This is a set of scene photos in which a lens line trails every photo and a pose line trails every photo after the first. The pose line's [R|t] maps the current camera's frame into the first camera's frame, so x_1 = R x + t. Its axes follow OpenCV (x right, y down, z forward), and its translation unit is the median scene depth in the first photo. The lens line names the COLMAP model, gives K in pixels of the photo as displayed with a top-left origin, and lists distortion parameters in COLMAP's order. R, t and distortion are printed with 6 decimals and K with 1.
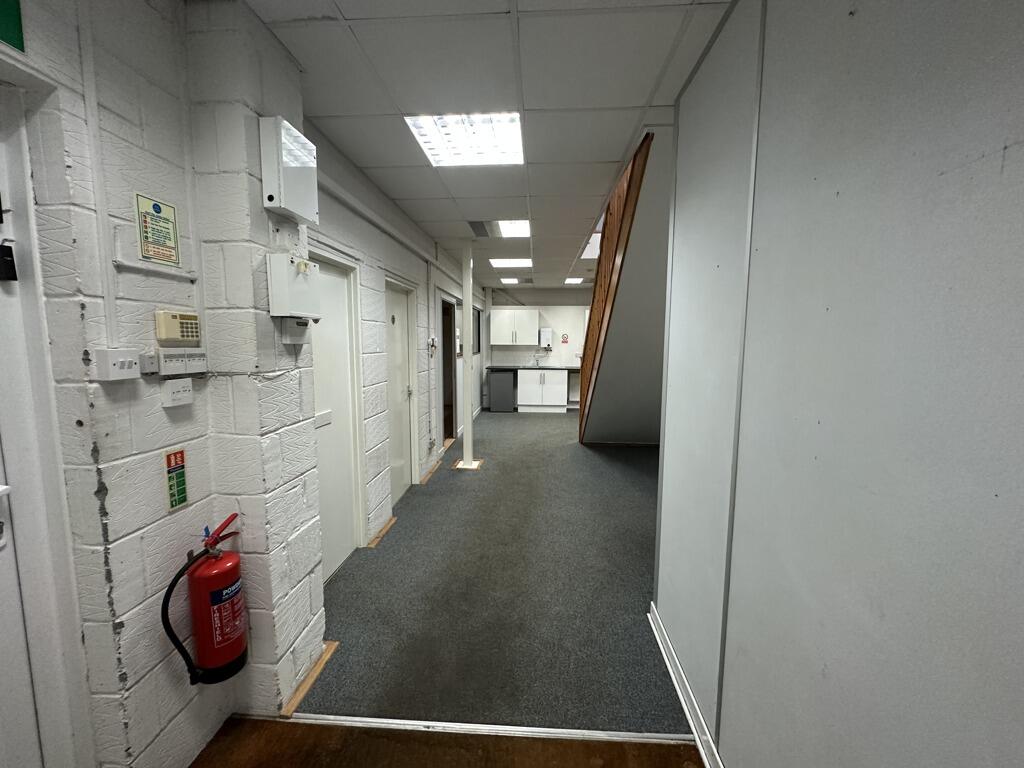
lens RADIAL K [[410.4, 0, 514.1], [0, 410.4, 382.6], [0, 0, 1]] dist [-0.003099, 0.000148]
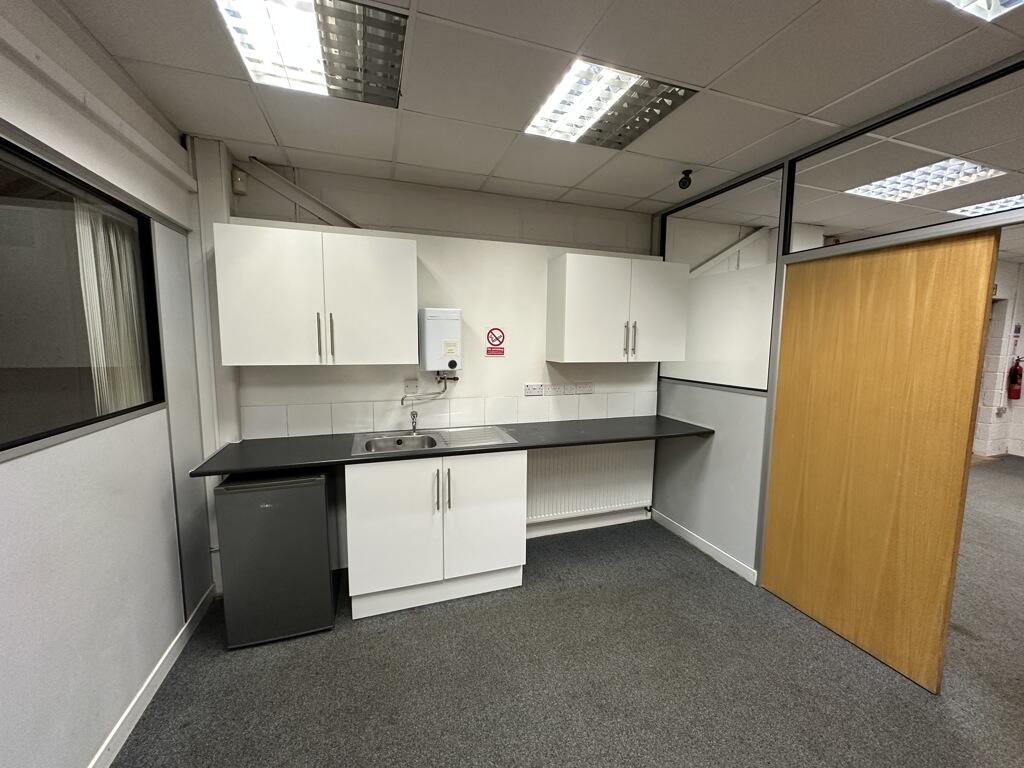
lens RADIAL K [[410.4, 0, 514.8], [0, 410.4, 382.0], [0, 0, 1]] dist [-0.003099, 0.000148]
pose [[0.926949, -0.034589, 0.373589, 0.013424], [0.035026, 0.999371, 0.005621, -0.077326], [-0.373548, 0.007875, 0.927577, 0.698179]]
